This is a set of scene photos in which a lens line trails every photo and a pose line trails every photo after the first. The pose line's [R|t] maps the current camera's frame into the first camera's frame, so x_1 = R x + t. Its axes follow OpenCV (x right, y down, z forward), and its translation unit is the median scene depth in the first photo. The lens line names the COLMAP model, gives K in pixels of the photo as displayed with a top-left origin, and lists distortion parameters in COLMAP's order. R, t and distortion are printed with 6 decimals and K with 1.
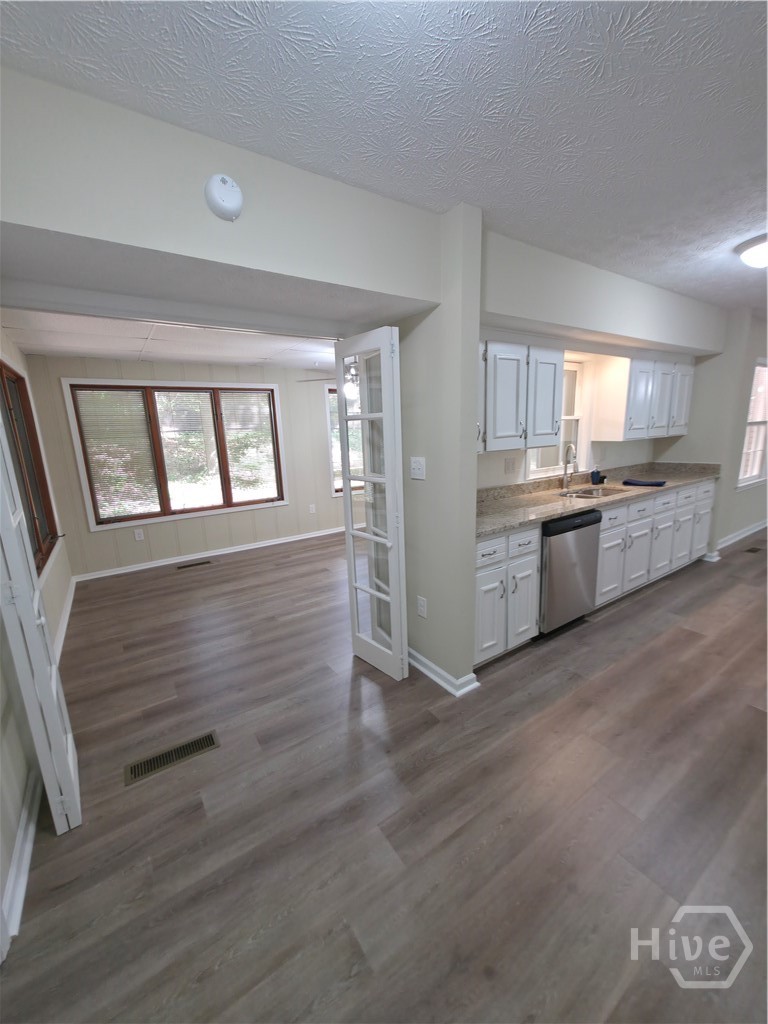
lens RADIAL K [[403.0, 0, 384.4], [0, 403.0, 514.5], [0, 0, 1]] dist [0.001603, -0.000020]
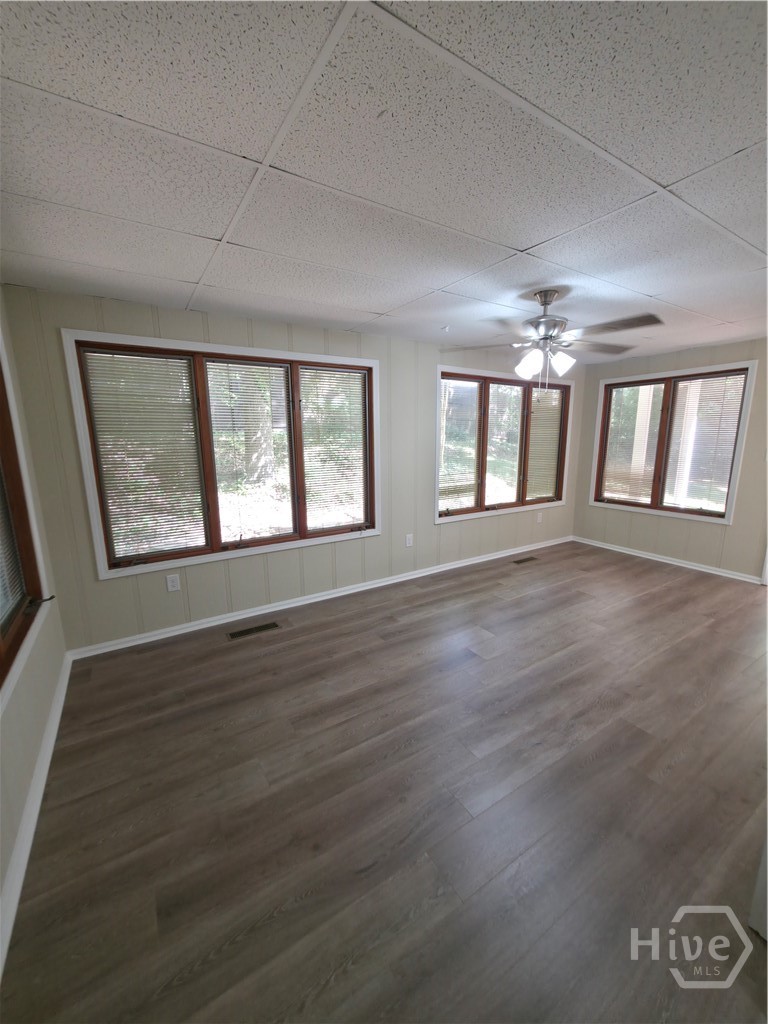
lens RADIAL K [[407.9, 0, 386.5], [0, 407.9, 514.1], [0, 0, 1]] dist [0.002550, 0.000088]
pose [[0.999234, 0.033311, -0.020552, -0.253781], [-0.033573, 0.999358, -0.012539, -0.060807], [0.020121, 0.013219, 0.999710, 0.346859]]
